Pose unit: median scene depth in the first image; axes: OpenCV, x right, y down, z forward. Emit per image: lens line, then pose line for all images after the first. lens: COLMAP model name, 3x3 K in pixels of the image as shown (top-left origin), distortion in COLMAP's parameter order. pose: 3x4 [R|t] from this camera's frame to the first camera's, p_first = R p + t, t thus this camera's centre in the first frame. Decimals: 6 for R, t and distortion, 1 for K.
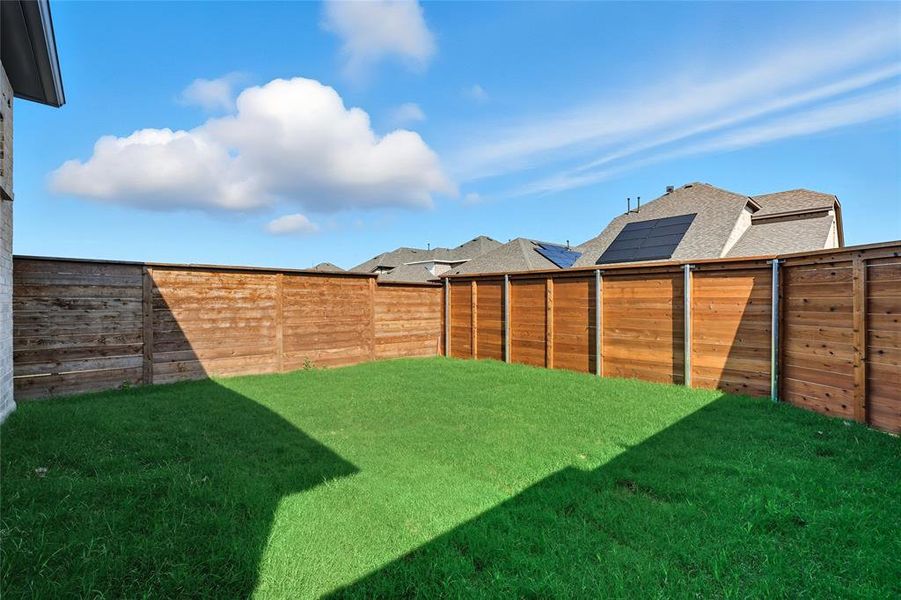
lens RADIAL K [[394.2, 0, 447.5], [0, 394.2, 299.8], [0, 0, 1]] dist [0.002538, 0.000130]
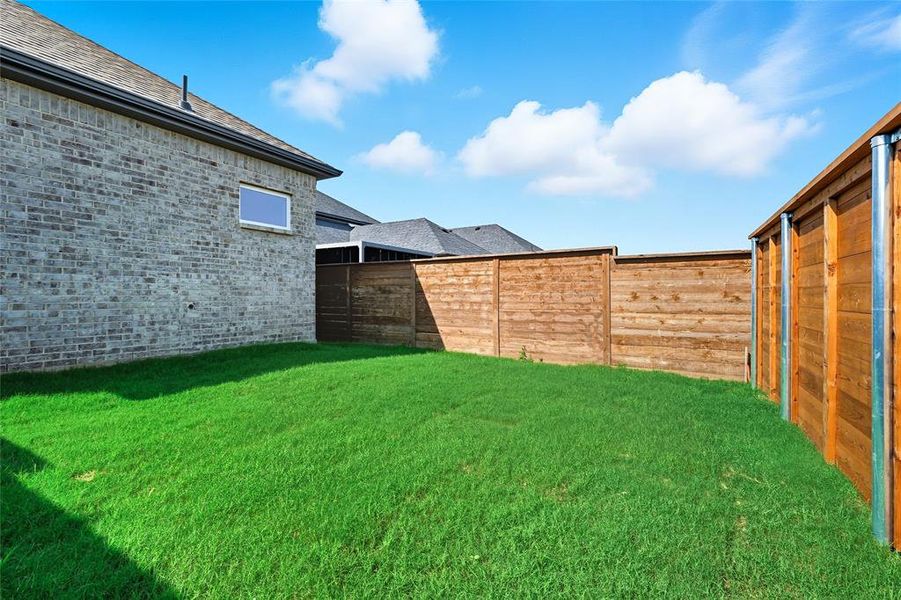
lens RADIAL K [[394.2, 0, 447.4], [0, 394.2, 298.8], [0, 0, 1]] dist [0.002538, 0.000130]
pose [[0.281346, 0.003417, -0.959600, 0.486413], [0.000568, 0.999993, 0.003727, 0.030237], [0.959606, -0.001594, 0.281342, 0.561858]]
